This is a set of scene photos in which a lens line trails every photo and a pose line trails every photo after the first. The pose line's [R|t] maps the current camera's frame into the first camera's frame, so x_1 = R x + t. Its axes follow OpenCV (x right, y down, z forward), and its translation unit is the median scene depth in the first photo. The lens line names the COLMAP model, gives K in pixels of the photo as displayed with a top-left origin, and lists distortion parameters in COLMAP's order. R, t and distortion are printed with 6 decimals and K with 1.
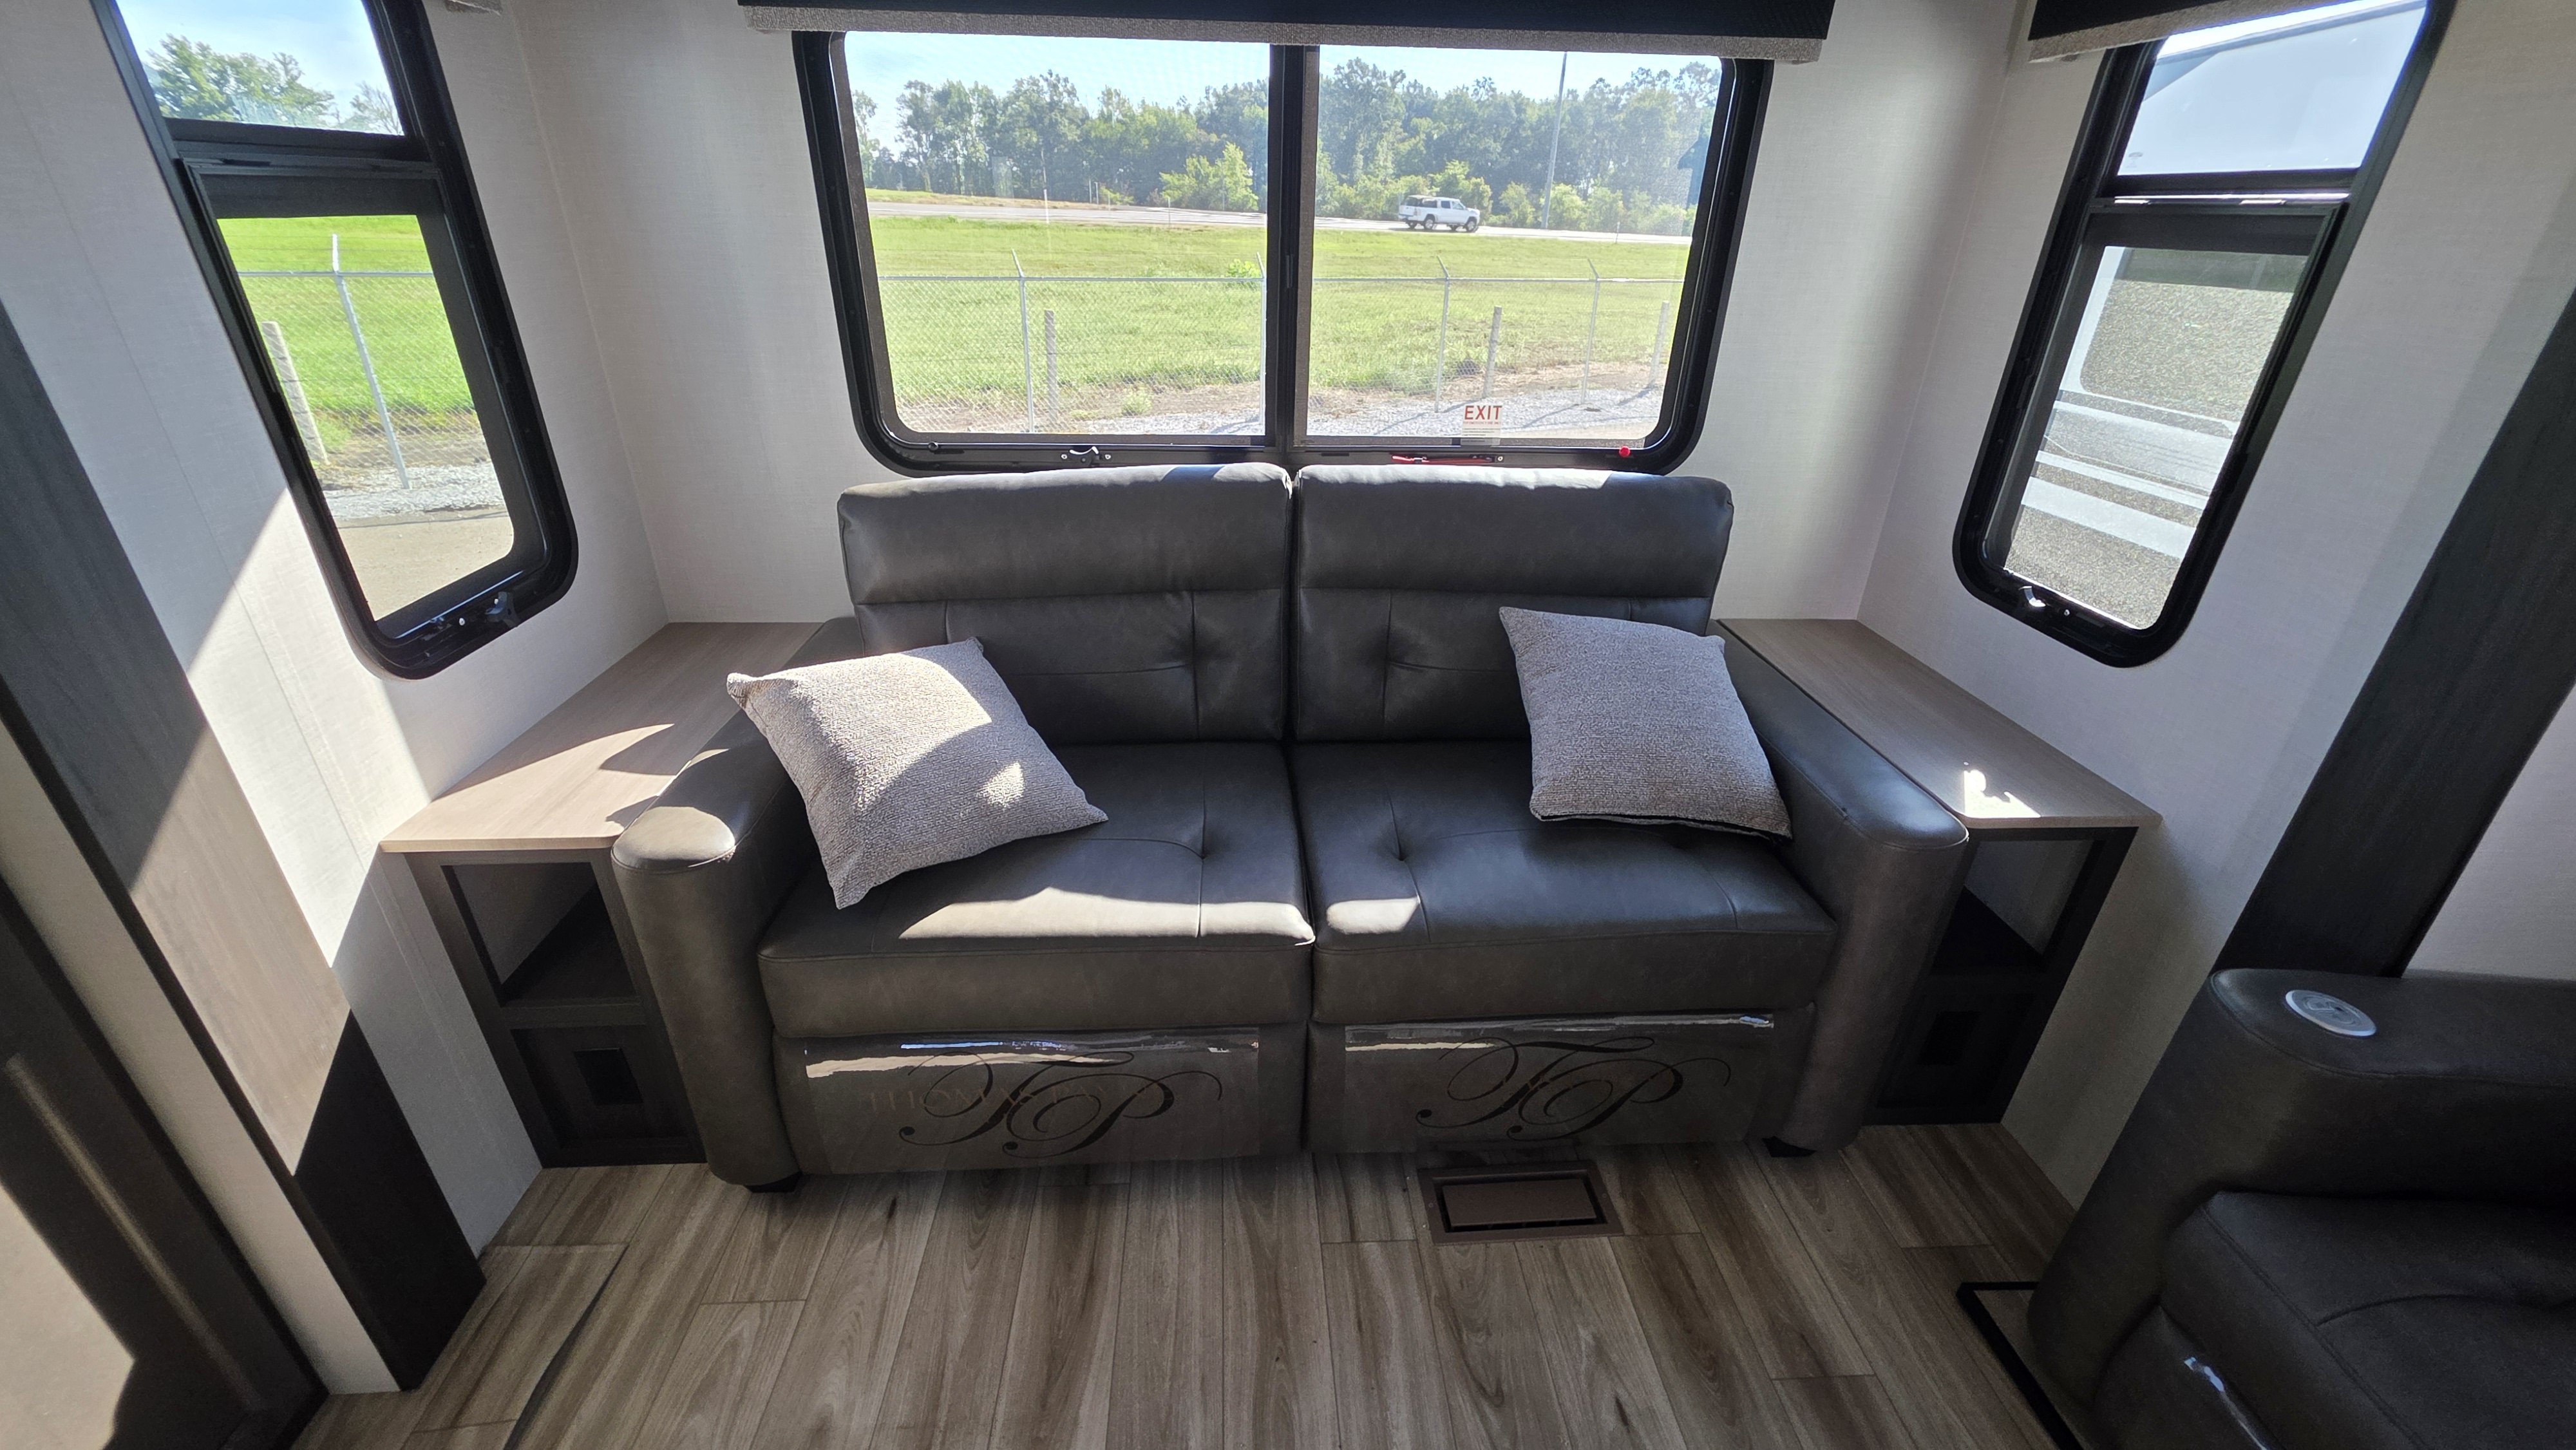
lens RADIAL K [[1028.5, 0, 1275.8], [0, 1028.5, 715.2], [0, 0, 1]] dist [-0.000441, -0.000019]
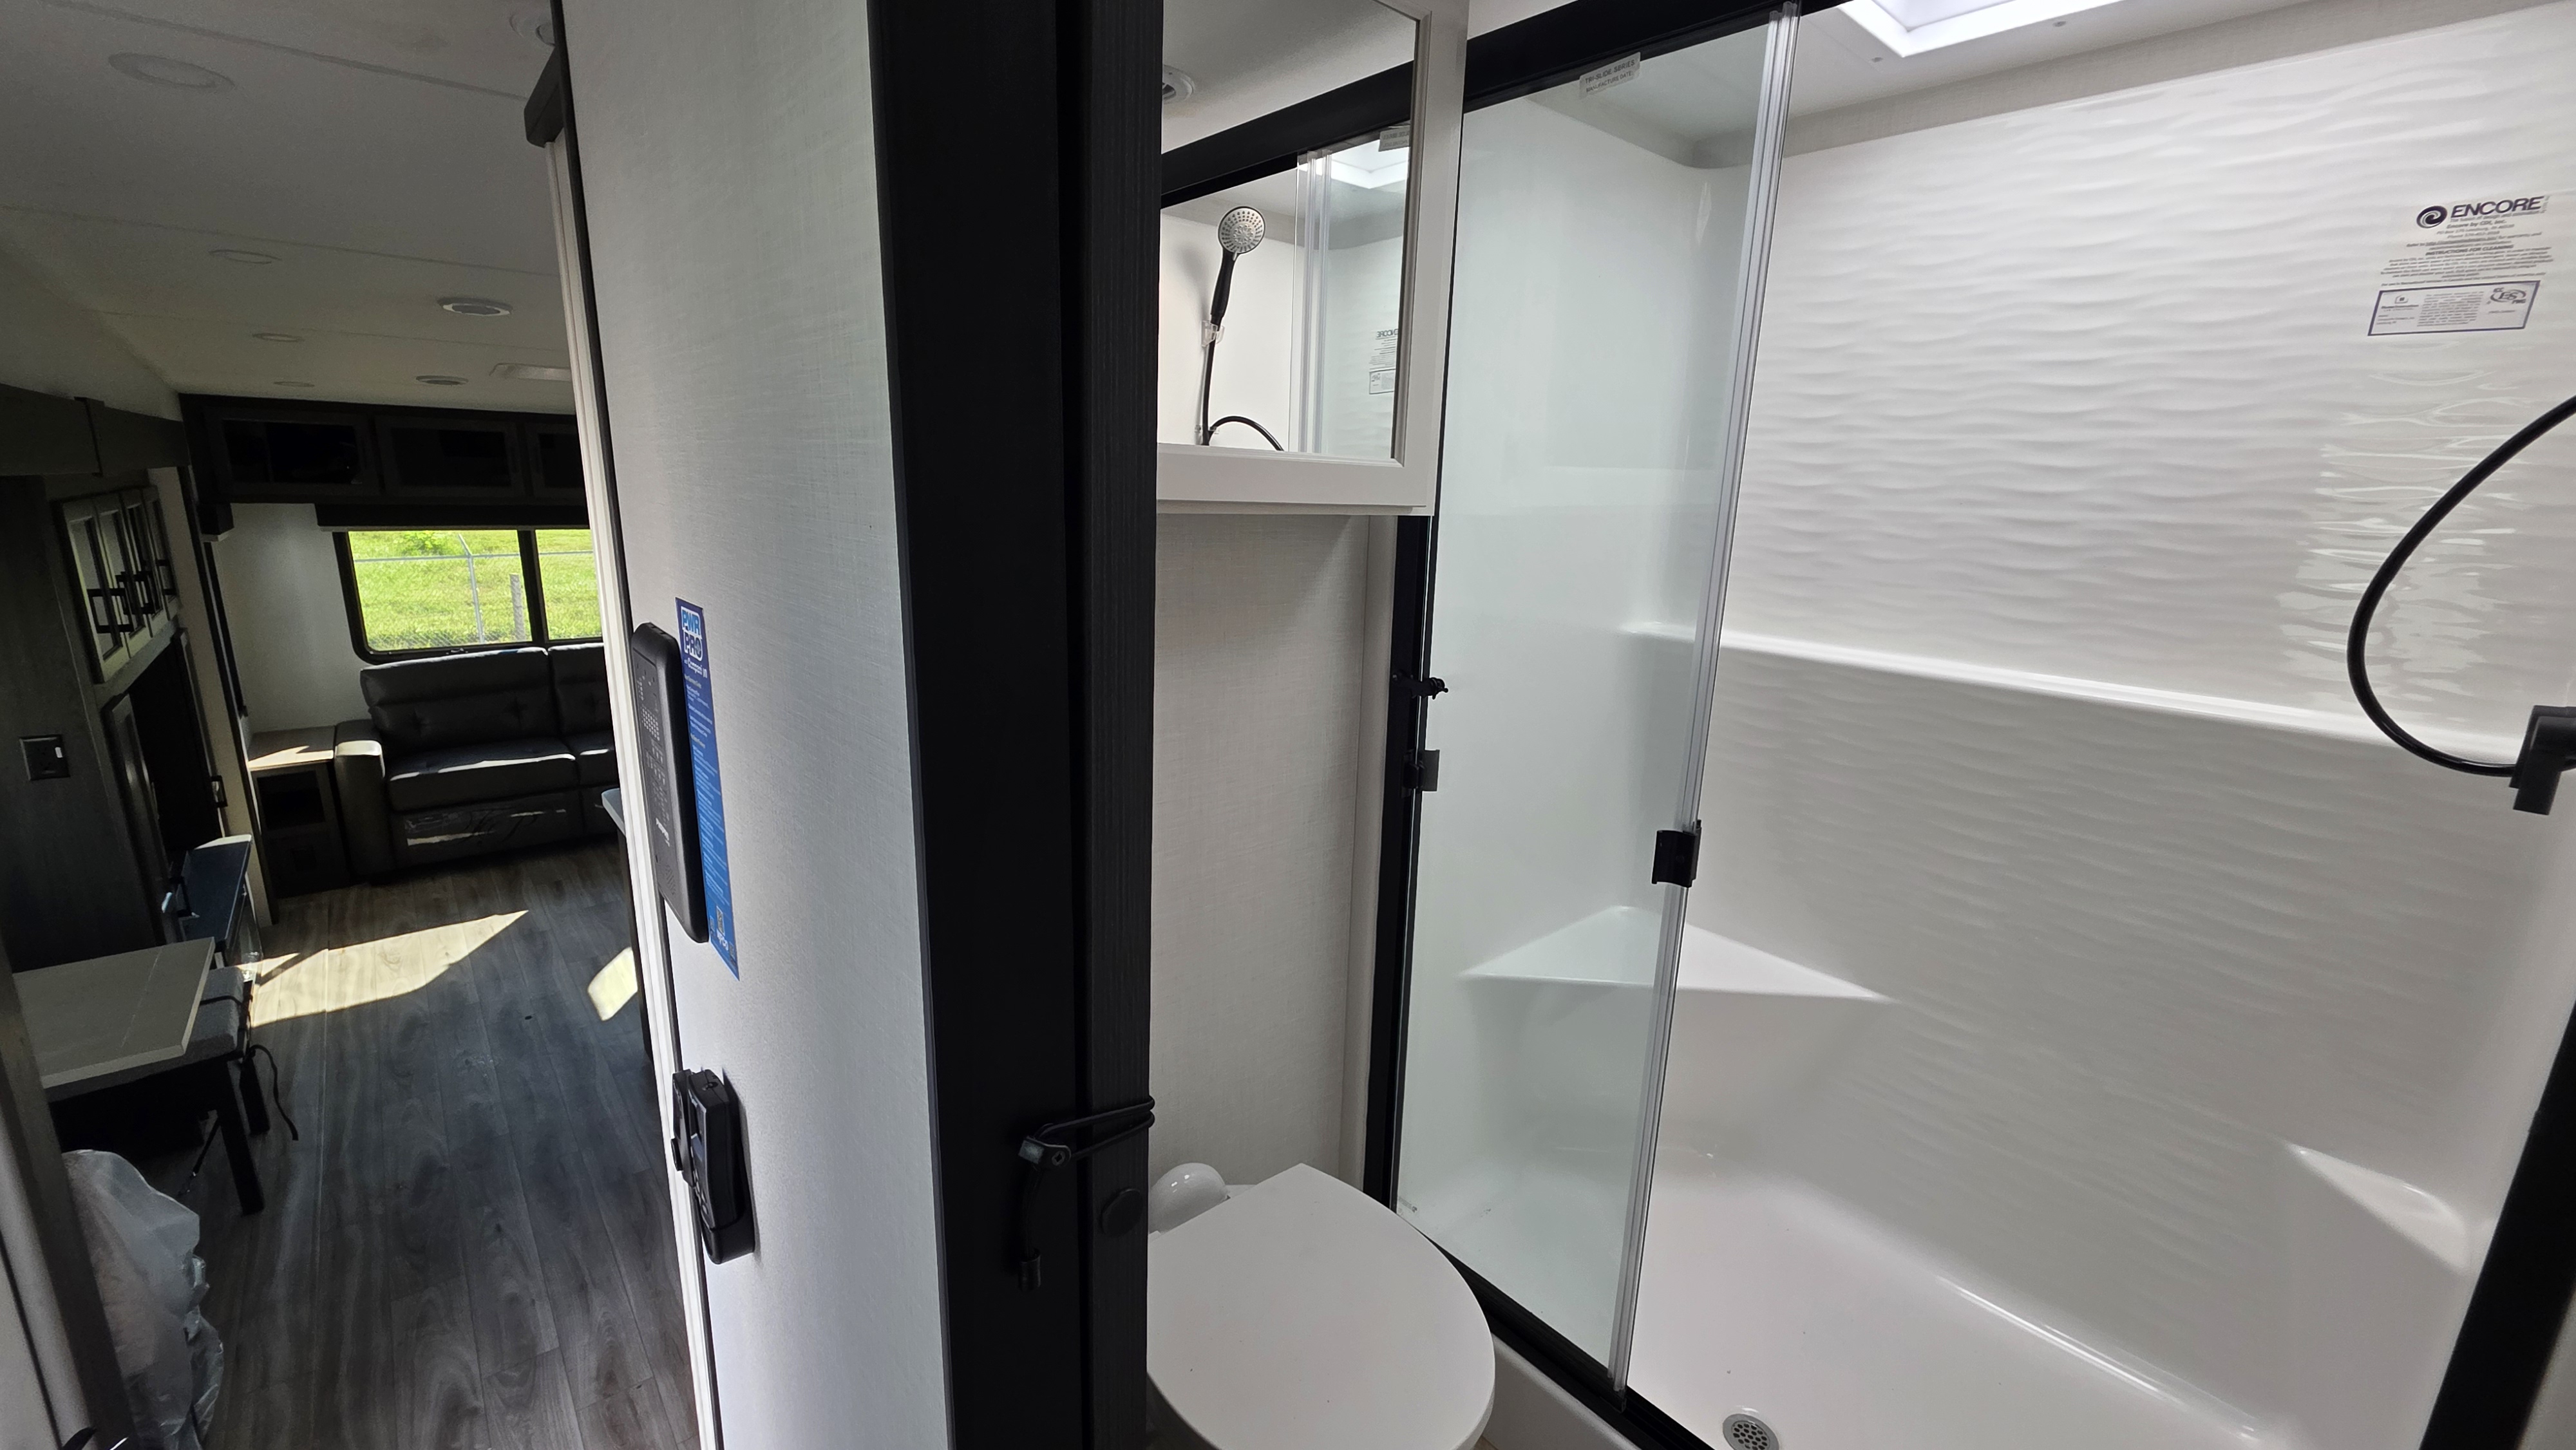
lens RADIAL K [[1042.9, 0, 1284.4], [0, 1042.9, 719.8], [0, 0, 1]] dist [0.001569, -0.000465]
pose [[0.788464, -0.135214, 0.600034, -0.181401], [0.259709, 0.957497, -0.125500, 1.164555], [-0.557562, 0.254787, 0.790069, -3.319881]]
